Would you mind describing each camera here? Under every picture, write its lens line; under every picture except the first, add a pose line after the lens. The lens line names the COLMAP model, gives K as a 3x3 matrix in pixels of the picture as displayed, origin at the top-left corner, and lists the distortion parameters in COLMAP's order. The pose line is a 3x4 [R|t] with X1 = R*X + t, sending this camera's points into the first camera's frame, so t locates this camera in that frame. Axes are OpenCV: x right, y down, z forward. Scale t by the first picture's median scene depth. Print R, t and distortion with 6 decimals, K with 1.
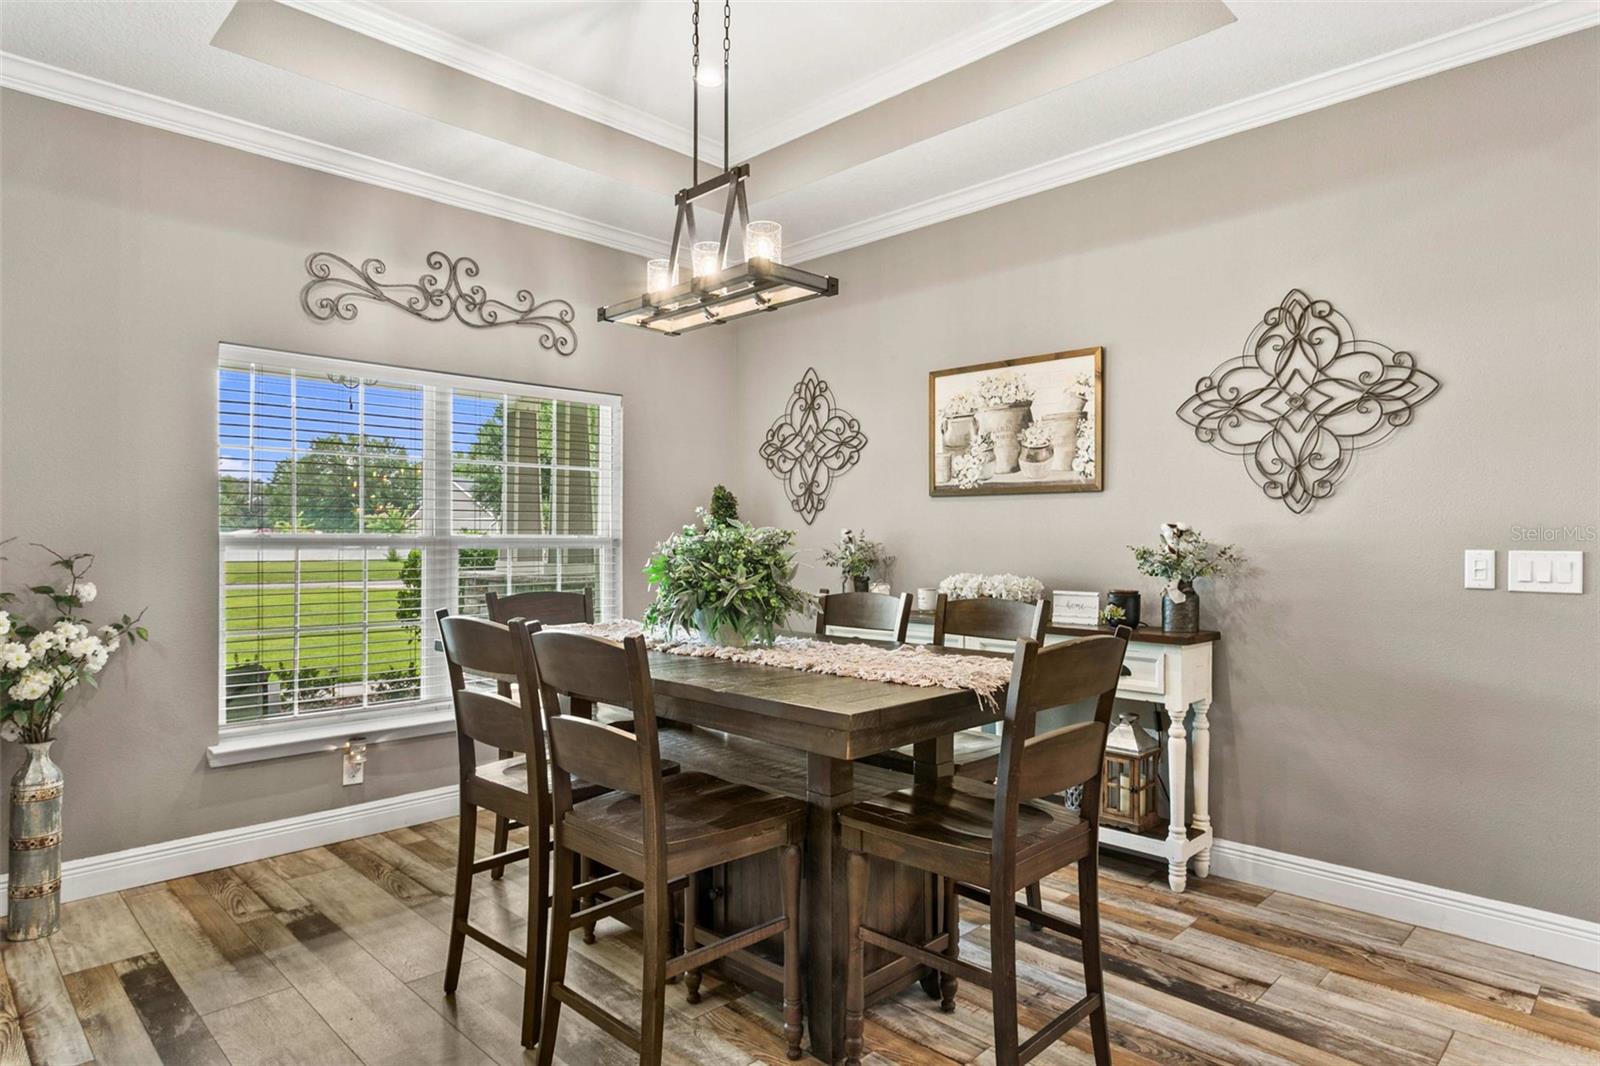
lens RADIAL K [[936.2, 0, 805.5], [0, 936.2, 540.3], [0, 0, 1]] dist [0.009129, 0.001462]
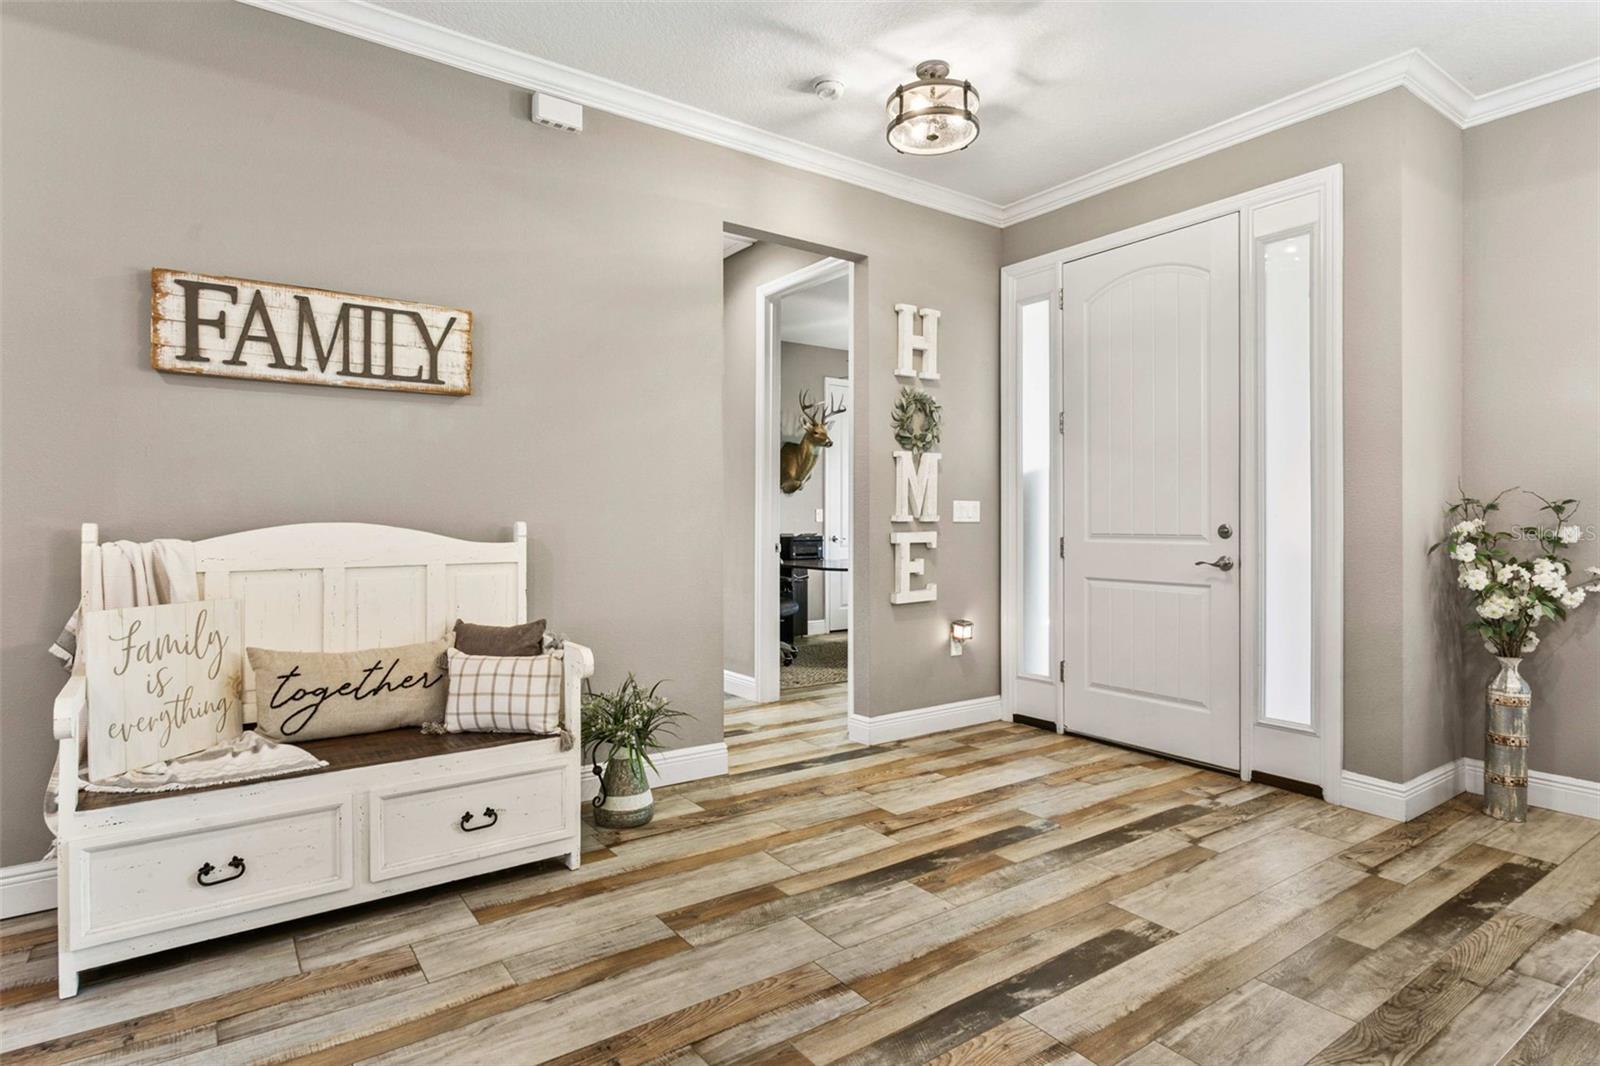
lens RADIAL K [[846.5, 0, 794.3], [0, 846.5, 529.3], [0, 0, 1]] dist [0.001844, 0.003784]
pose [[-0.172900, -0.000503, -0.984939, 0.358713], [-0.011247, 0.999936, 0.001464, 0.055879], [0.984875, 0.011331, -0.172895, 0.268952]]
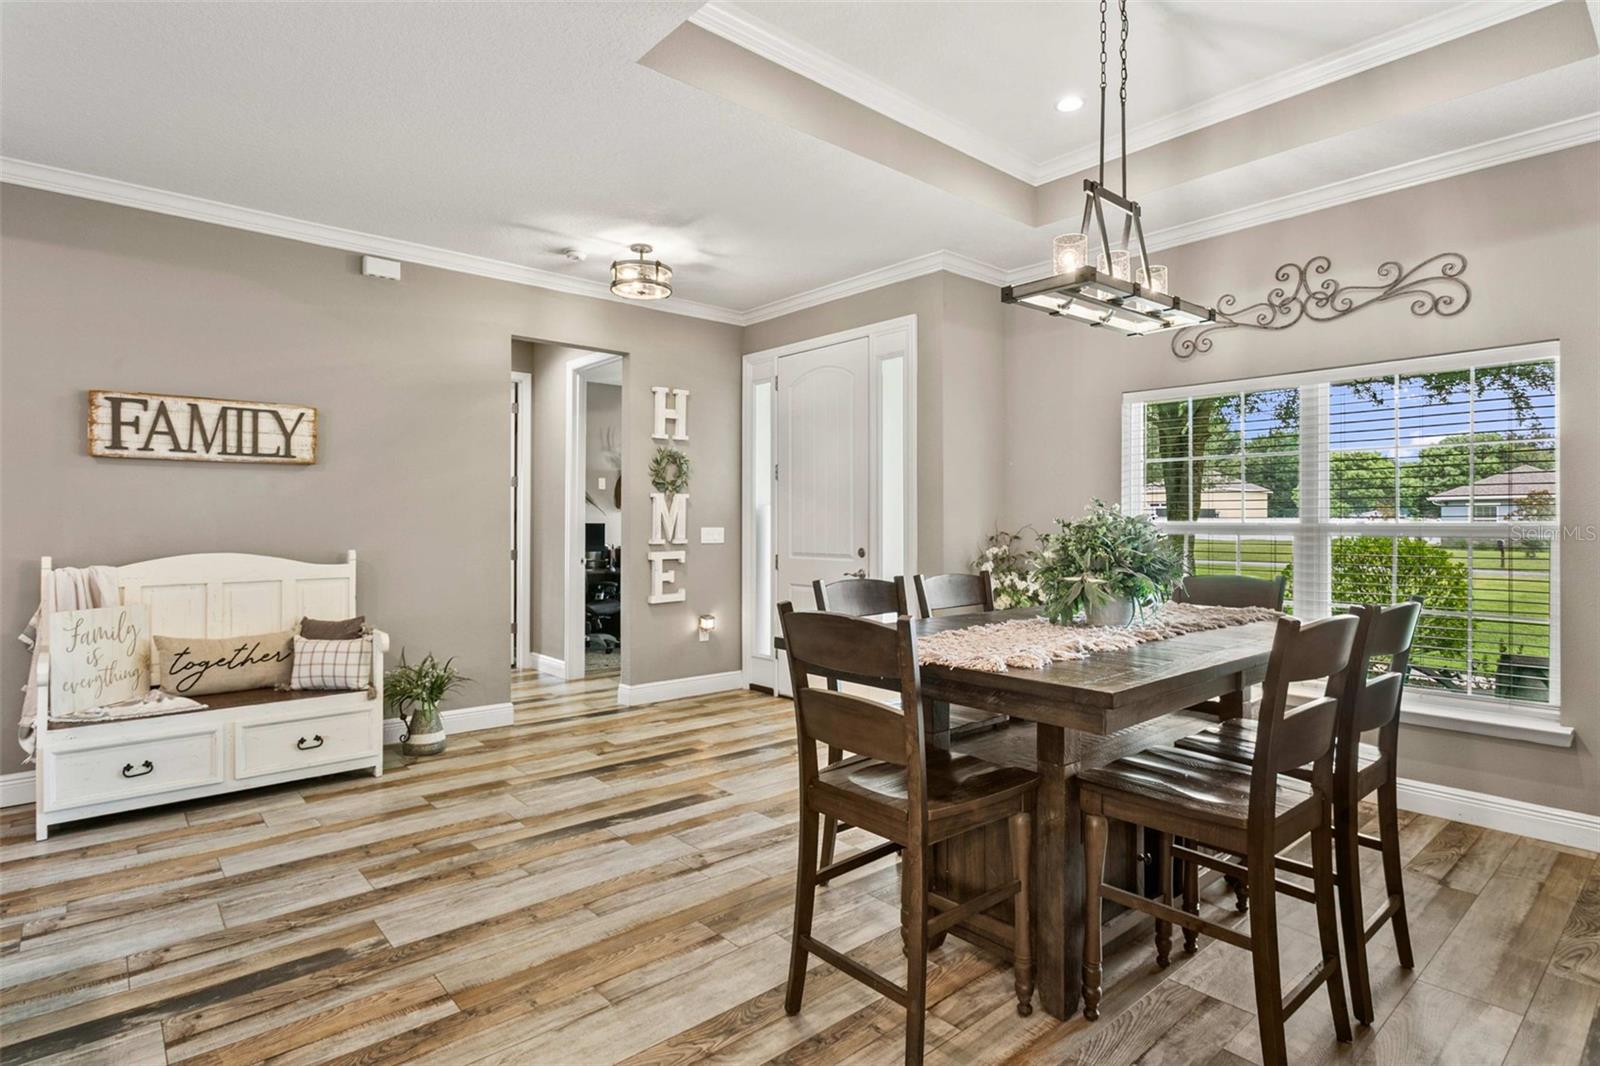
lens RADIAL K [[846.5, 0, 806.3], [0, 846.5, 523.2], [0, 0, 1]] dist [0.001844, 0.003784]
pose [[-0.081694, -0.007334, -0.996630, 0.799186], [-0.011063, 0.999918, -0.006451, 0.009665], [0.996596, 0.010499, -0.081768, 0.655759]]
